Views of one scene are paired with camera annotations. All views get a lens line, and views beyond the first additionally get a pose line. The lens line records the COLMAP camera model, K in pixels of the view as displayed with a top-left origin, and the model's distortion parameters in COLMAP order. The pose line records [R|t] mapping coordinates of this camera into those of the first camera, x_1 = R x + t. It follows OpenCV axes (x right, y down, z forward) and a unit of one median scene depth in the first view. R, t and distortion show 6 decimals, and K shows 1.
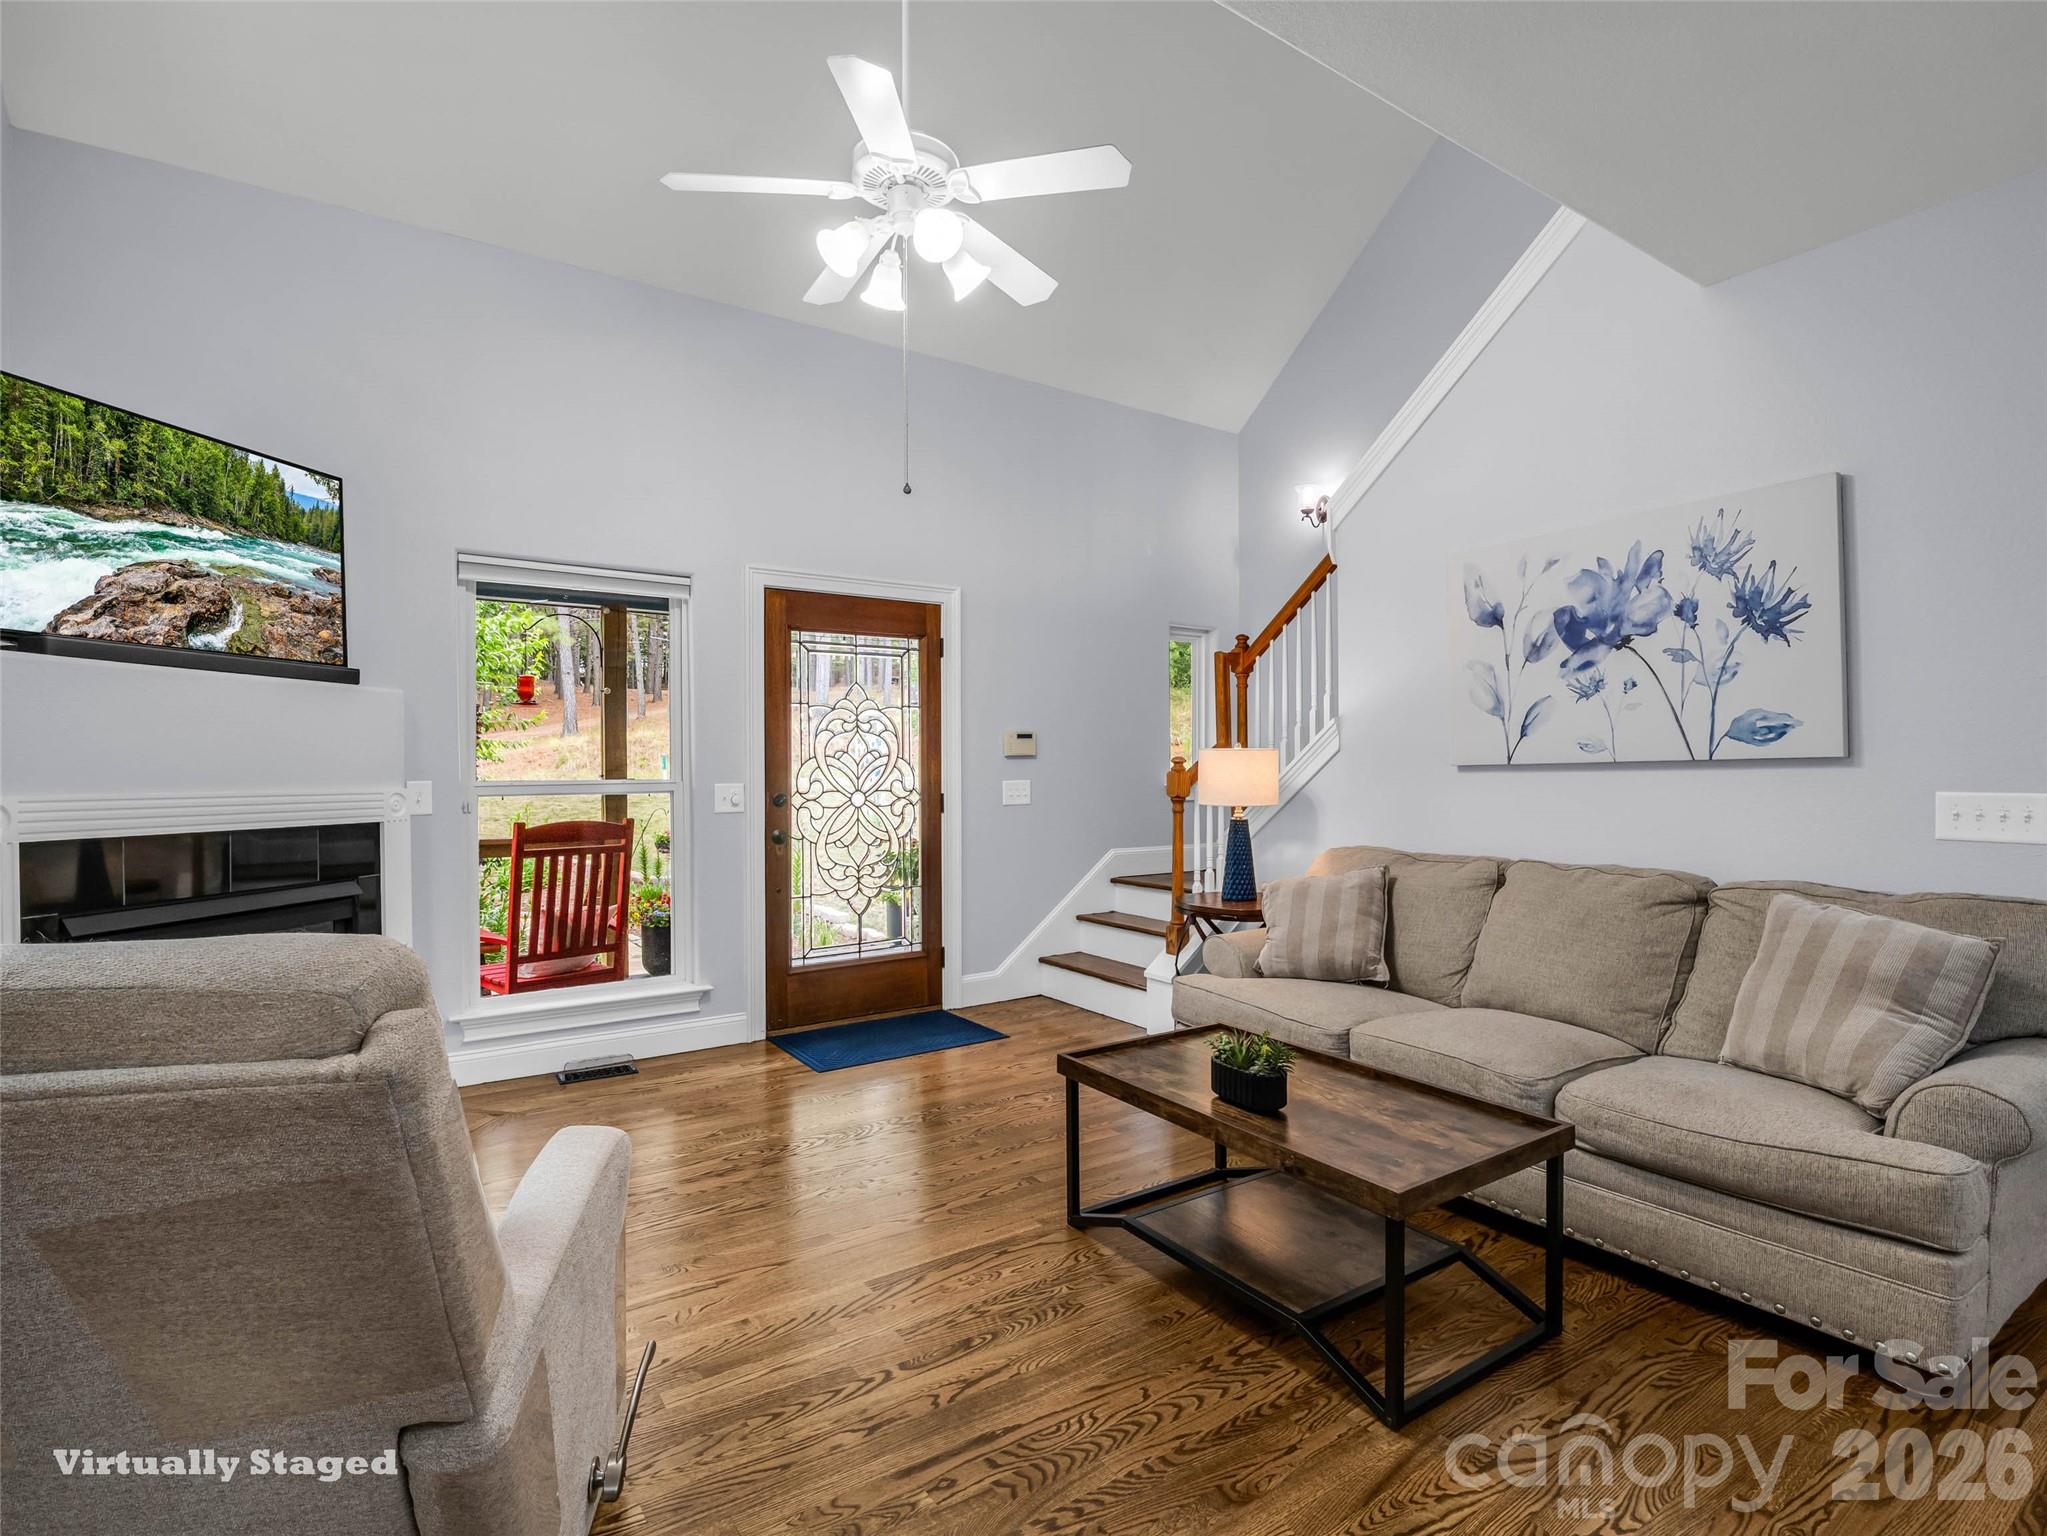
lens RADIAL K [[1022.7, 0, 1032.4], [0, 1022.7, 770.8], [0, 0, 1]] dist [-0.002871, -0.001679]
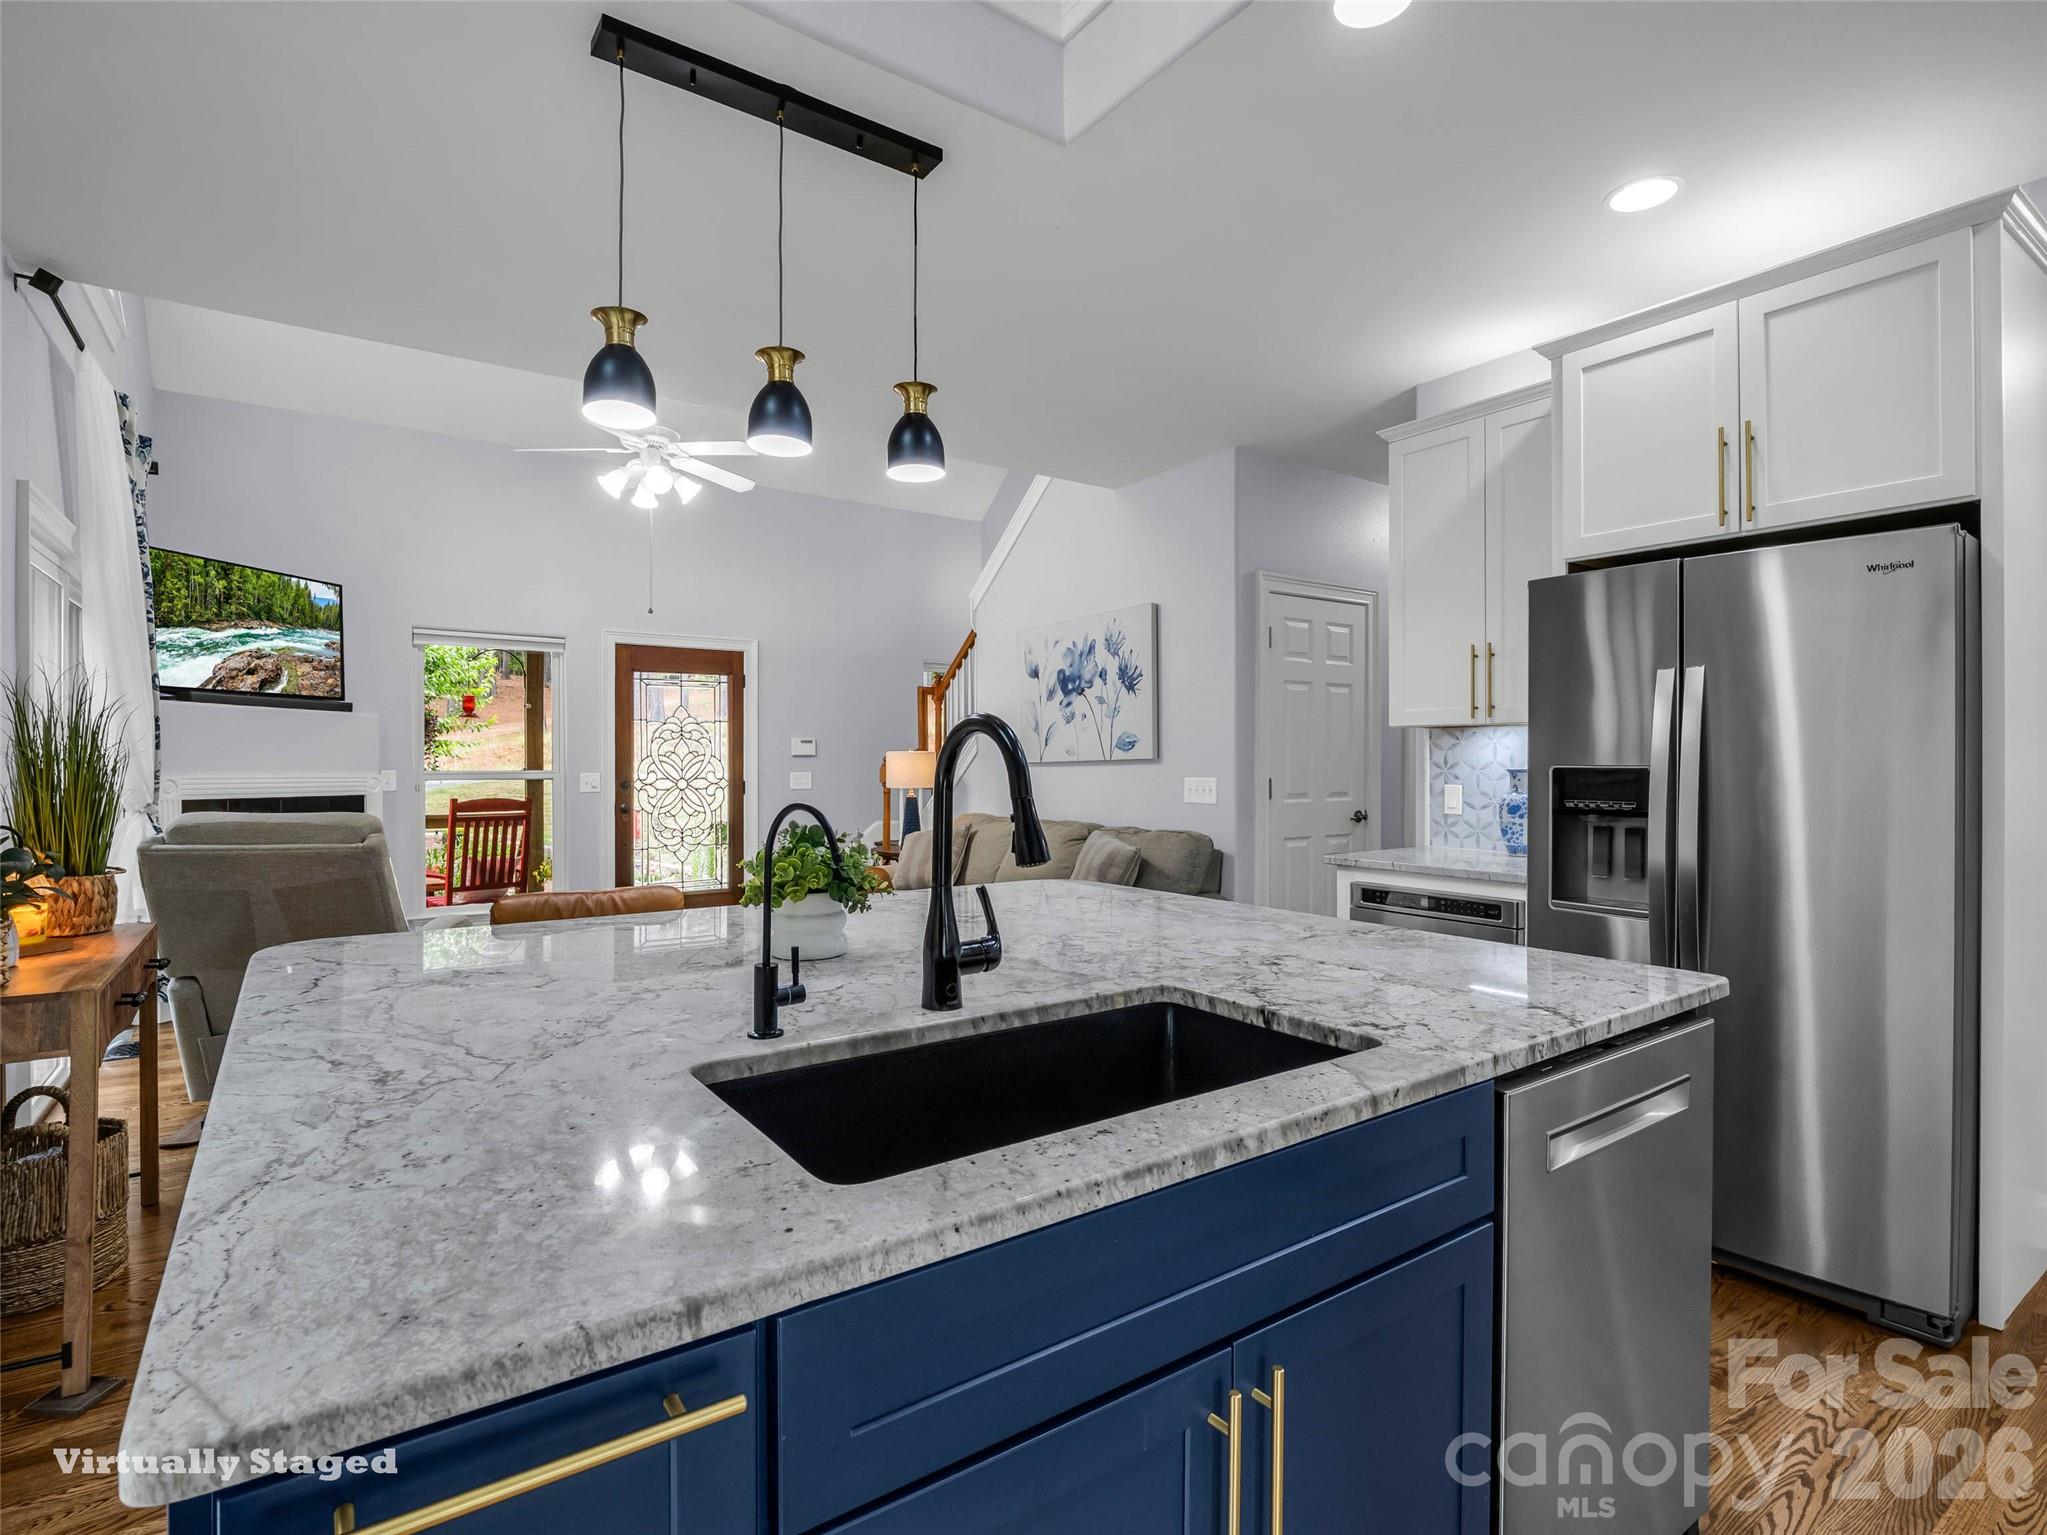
lens RADIAL K [[1078.9, 0, 1023.5], [0, 1078.9, 767.5], [0, 0, 1]] dist [-0.004152, -0.000353]
pose [[0.999900, 0.004079, -0.013514, 0.357981], [-0.004088, 0.999991, -0.000619, 0.002484], [0.013511, 0.000674, 0.999908, -0.576470]]
